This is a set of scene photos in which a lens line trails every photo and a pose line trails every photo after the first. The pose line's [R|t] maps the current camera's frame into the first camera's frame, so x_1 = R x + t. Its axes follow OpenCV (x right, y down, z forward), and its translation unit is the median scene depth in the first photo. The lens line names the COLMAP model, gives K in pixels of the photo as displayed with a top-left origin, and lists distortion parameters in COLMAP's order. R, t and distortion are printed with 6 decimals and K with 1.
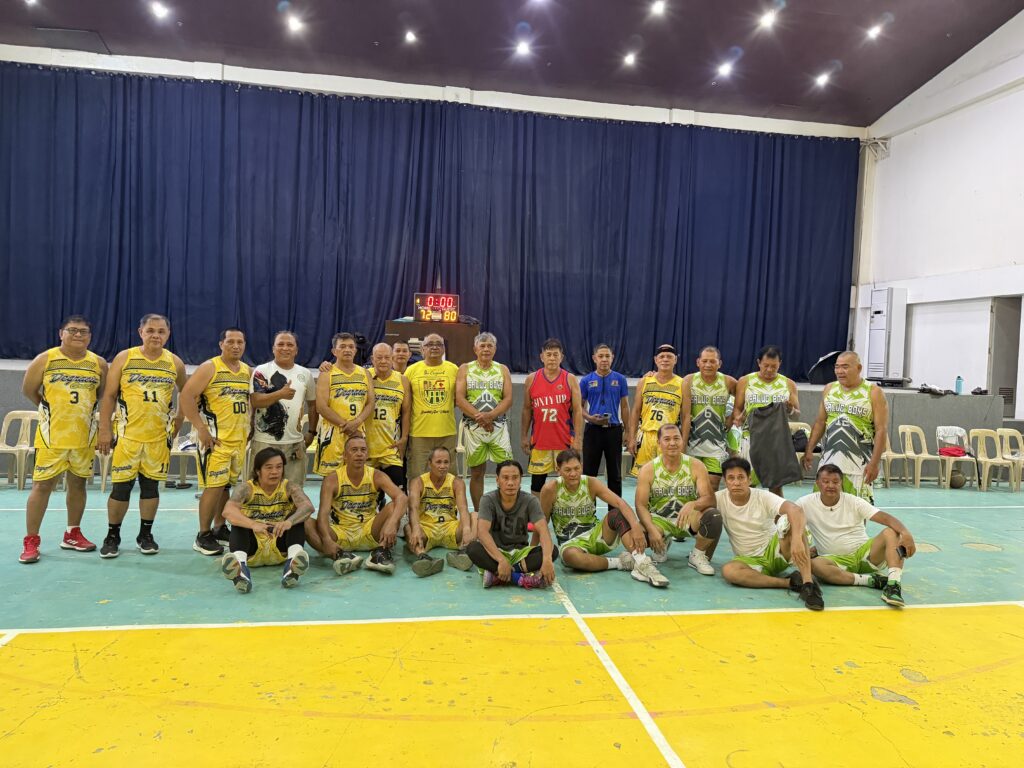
lens RADIAL K [[704.1, 0, 512.0], [0, 704.1, 384.0], [0, 0, 1]] dist [-0.007076, -0.002518]
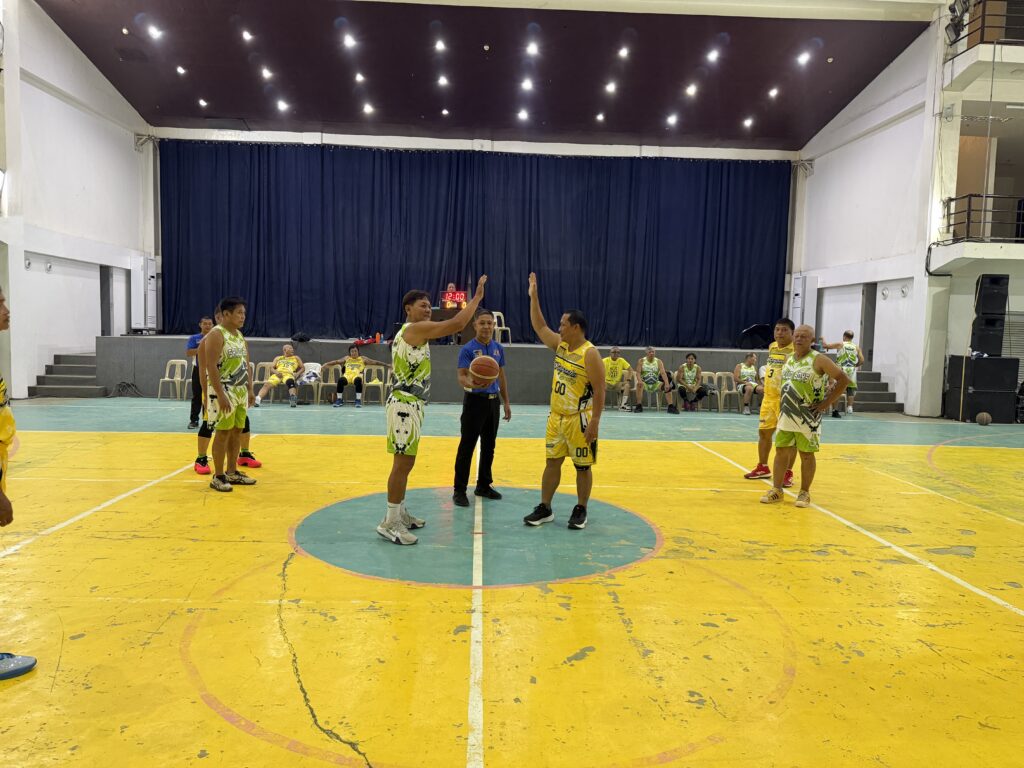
lens RADIAL K [[704.1, 0, 512.0], [0, 704.1, 384.0], [0, 0, 1]] dist [-0.007076, -0.002518]
pose [[0.991709, 0.001083, -0.128502, 0.163829], [0.004723, 0.998982, 0.044868, 0.003683], [0.128420, -0.045103, 0.990694, -0.409663]]
